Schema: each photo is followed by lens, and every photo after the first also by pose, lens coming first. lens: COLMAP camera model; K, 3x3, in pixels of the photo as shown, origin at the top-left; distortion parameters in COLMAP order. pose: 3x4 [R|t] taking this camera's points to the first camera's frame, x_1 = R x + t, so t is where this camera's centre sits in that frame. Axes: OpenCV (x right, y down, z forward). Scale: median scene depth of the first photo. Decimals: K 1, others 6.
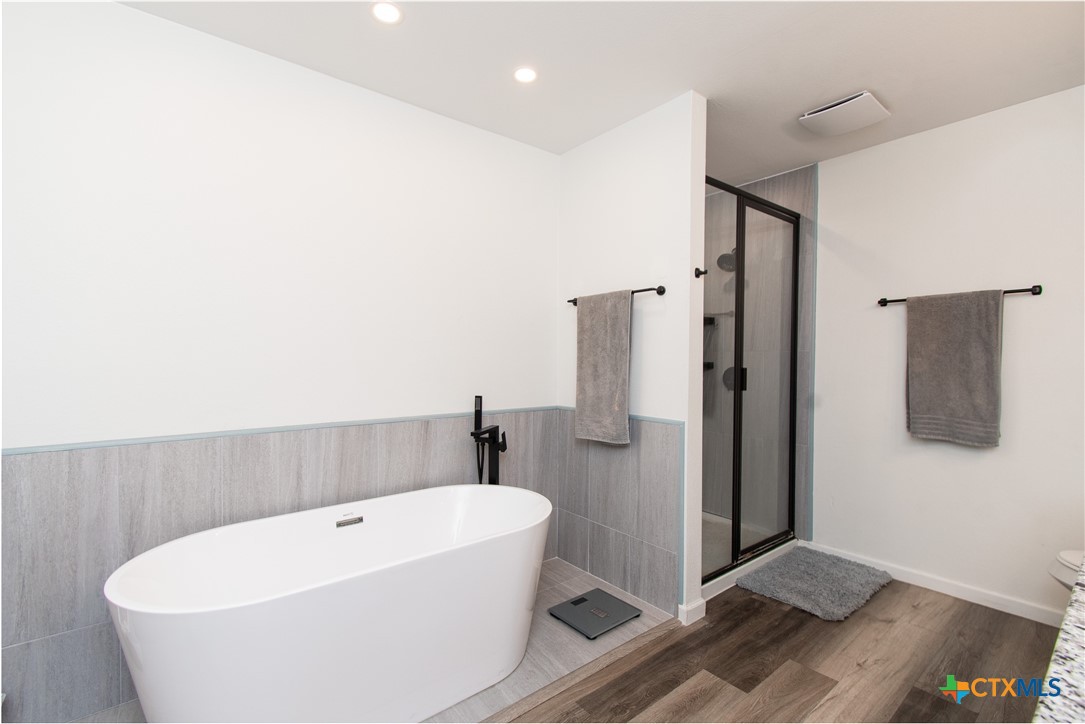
lens RADIAL K [[477.6, 0, 549.6], [0, 477.6, 373.3], [0, 0, 1]] dist [0.001685, 0.000010]
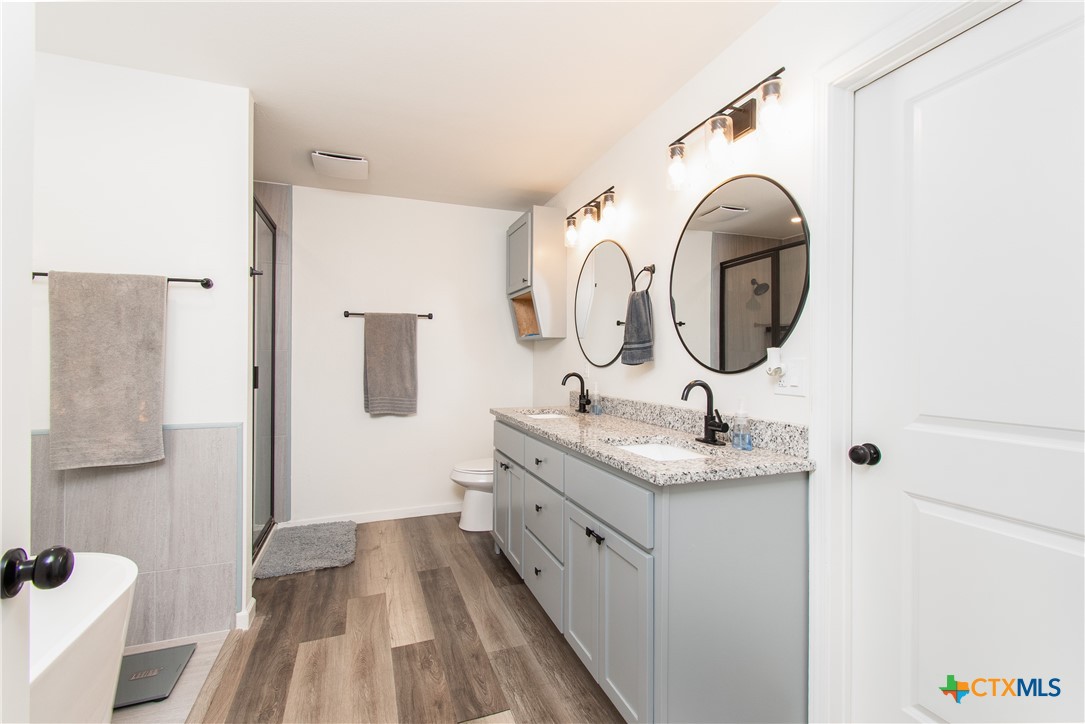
lens RADIAL K [[477.6, 0, 549.6], [0, 477.6, 373.3], [0, 0, 1]] dist [0.001685, 0.000010]
pose [[0.303474, -0.033472, 0.952252, -0.424773], [0.030265, 0.999217, 0.025478, -0.004470], [-0.952359, 0.021088, 0.304250, 0.093569]]
